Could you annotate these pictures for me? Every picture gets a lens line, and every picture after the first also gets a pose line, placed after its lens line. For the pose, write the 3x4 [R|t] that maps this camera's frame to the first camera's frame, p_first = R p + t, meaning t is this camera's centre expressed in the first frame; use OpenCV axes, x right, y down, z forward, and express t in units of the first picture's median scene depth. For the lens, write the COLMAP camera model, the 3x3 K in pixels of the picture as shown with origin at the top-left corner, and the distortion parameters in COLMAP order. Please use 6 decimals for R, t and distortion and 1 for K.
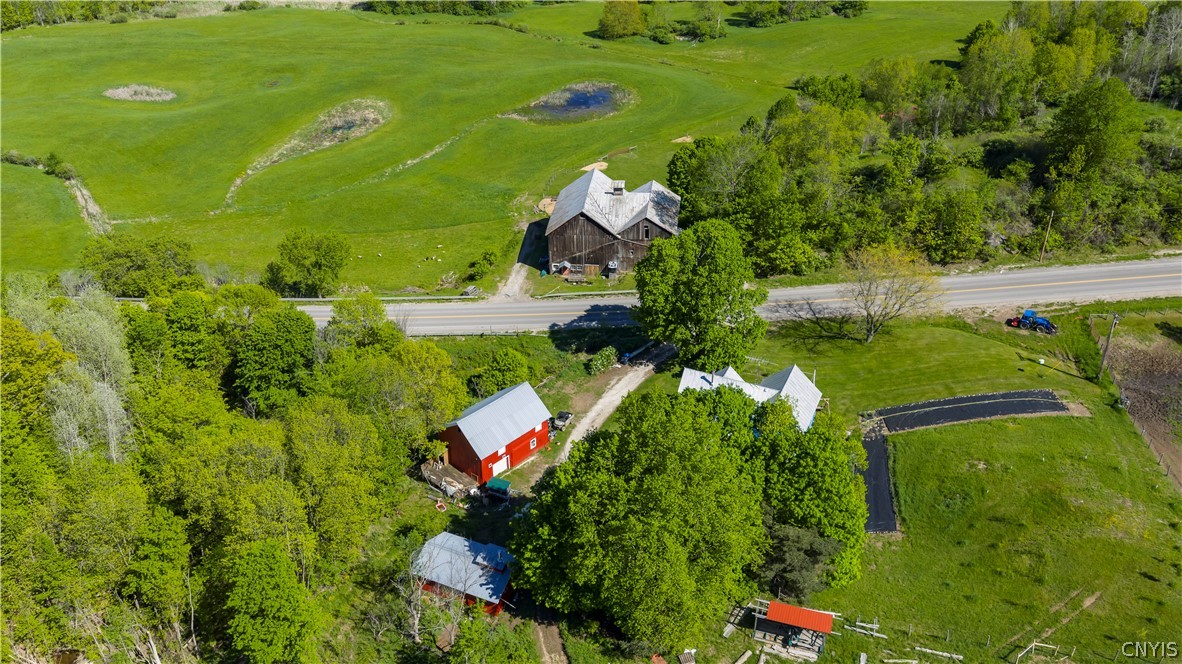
lens RADIAL K [[993.9, 0, 591.0], [0, 993.9, 332.0], [0, 0, 1]] dist [0.037615, -0.077615]
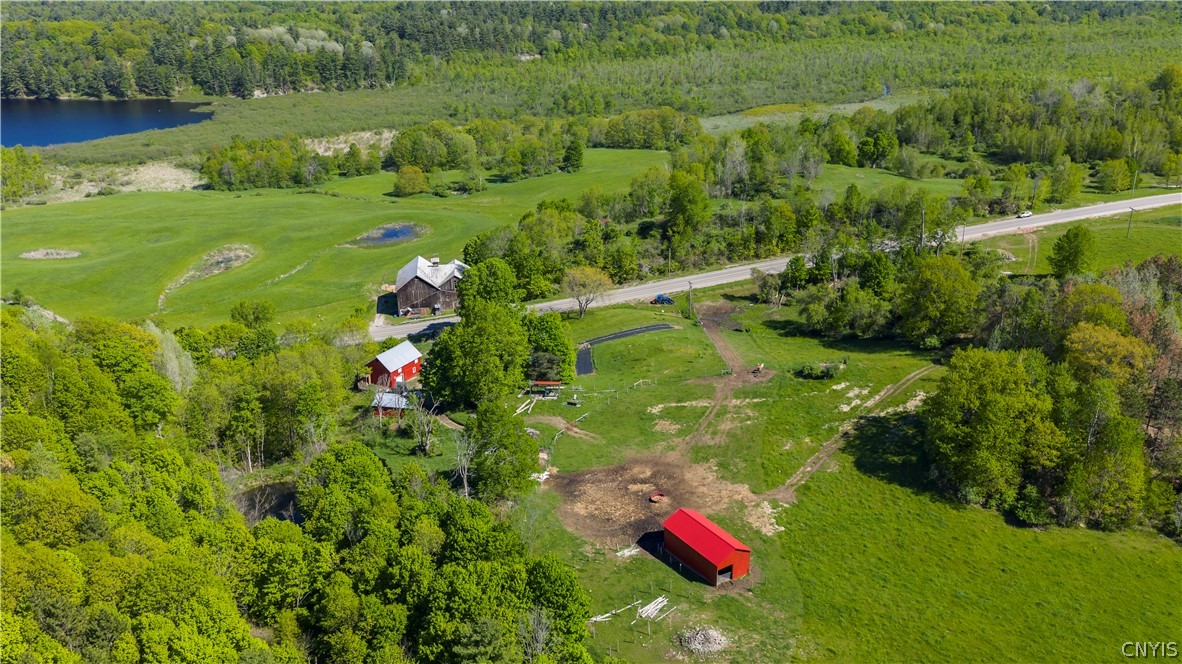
lens RADIAL K [[993.9, 0, 591.0], [0, 993.9, 332.0], [0, 0, 1]] dist [0.037615, -0.077615]
pose [[0.970293, -0.091420, 0.223997, -0.106131], [0.129063, 0.978704, -0.159627, 0.275998], [-0.204634, 0.183794, 0.961428, -0.663387]]
